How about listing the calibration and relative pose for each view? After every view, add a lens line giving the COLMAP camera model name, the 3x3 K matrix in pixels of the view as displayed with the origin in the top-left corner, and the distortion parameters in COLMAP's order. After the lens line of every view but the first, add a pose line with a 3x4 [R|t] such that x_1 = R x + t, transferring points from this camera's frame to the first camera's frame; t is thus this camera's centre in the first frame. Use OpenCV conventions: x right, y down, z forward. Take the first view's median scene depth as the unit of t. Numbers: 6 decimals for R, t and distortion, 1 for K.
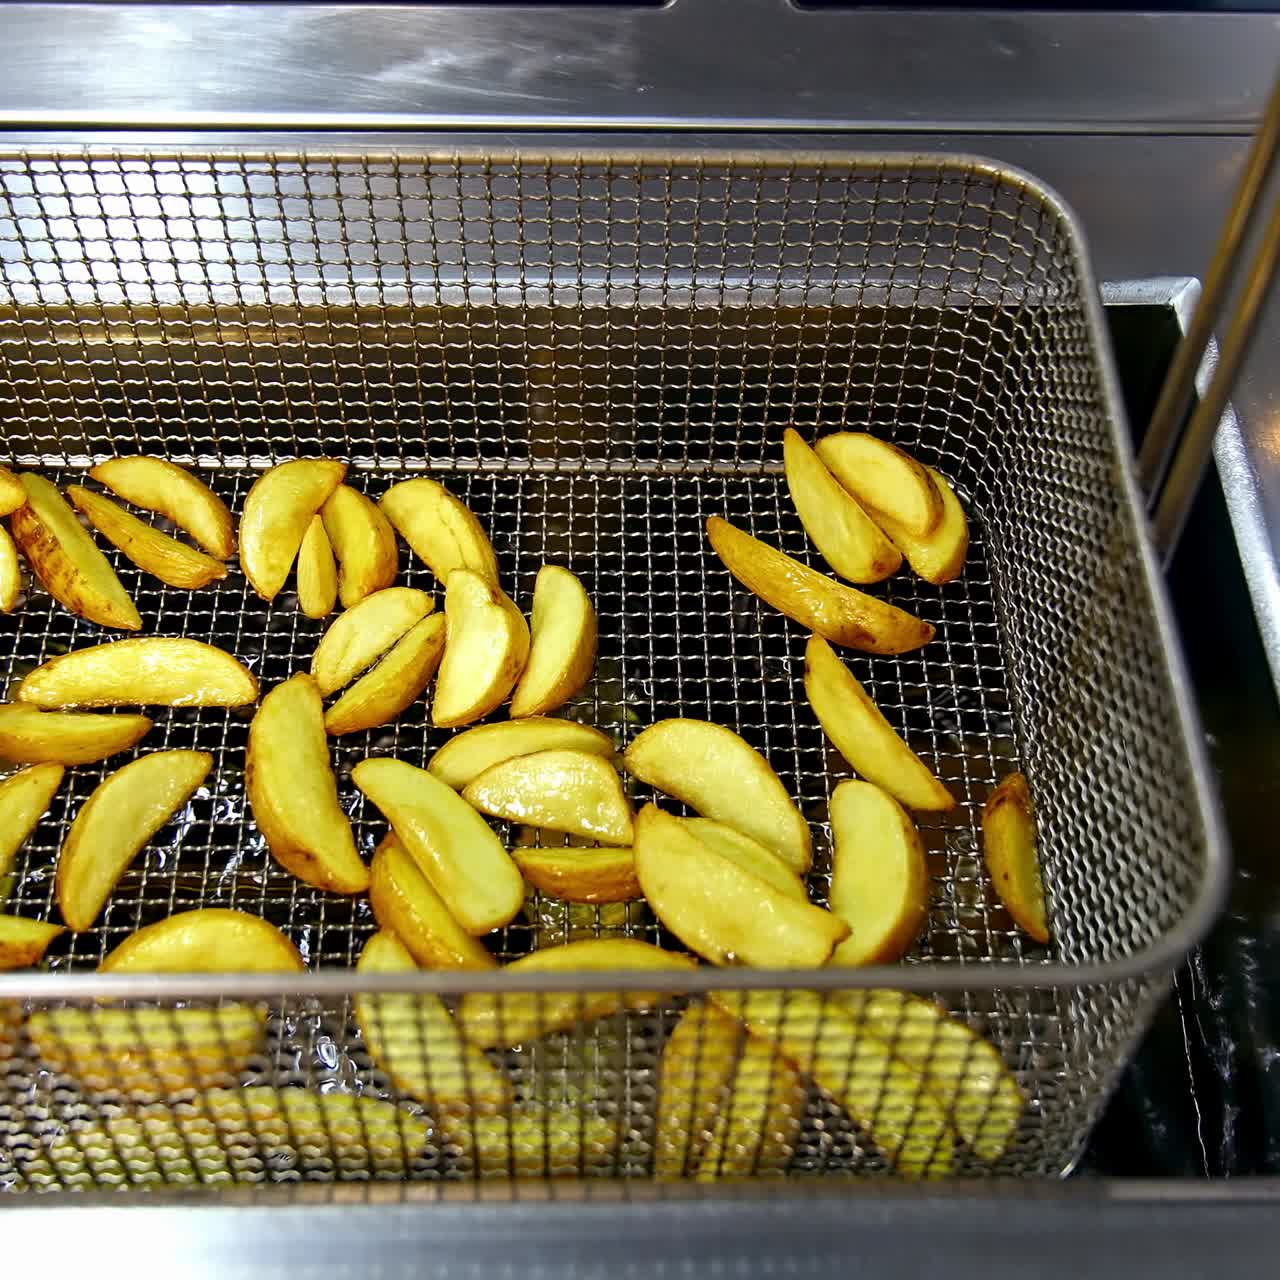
lens RADIAL K [[1514.0, 0, 640.4], [0, 1514.0, 639.5], [0, 0, 1]] dist [0.000831, 0.000000]
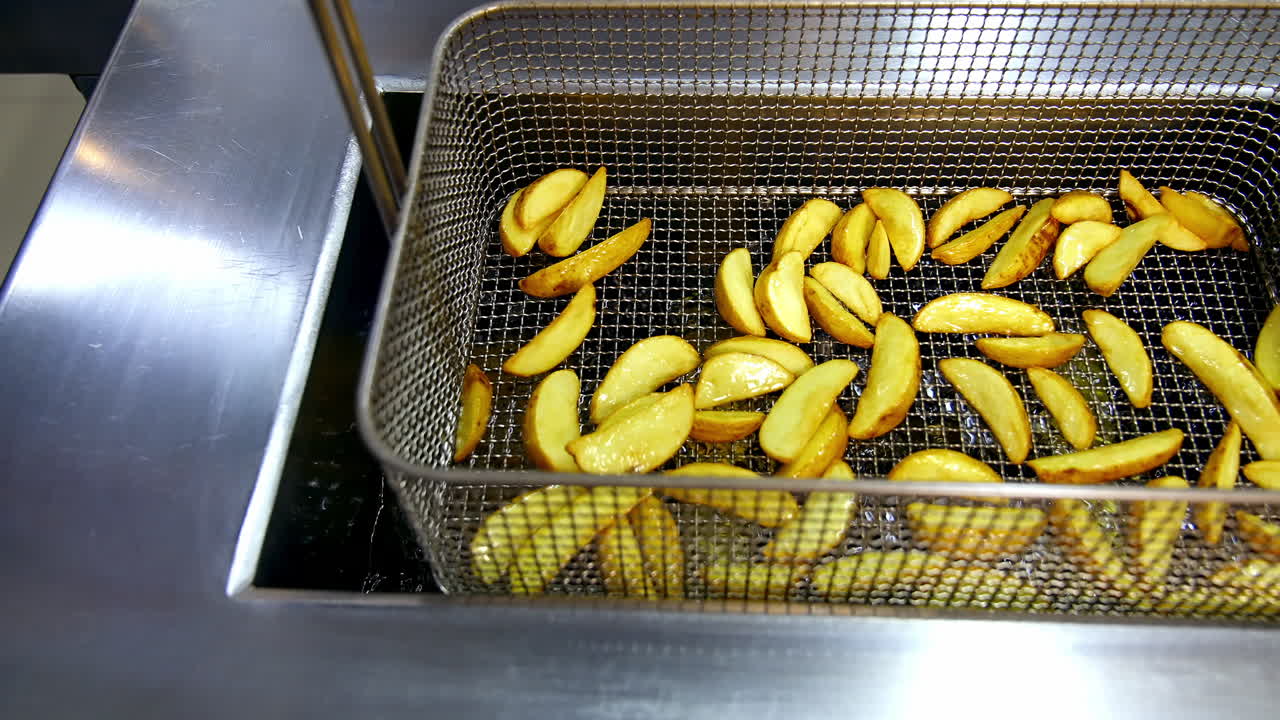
lens RADIAL K [[874.6, 0, 639.6], [0, 874.6, 363.3], [0, 0, 1]] dist [0.000405, -0.000551]
pose [[0.996010, 0.017636, -0.087476, -0.267682], [-0.010536, 0.996661, 0.080968, -0.000506], [0.088612, -0.079724, 0.992871, -0.007137]]
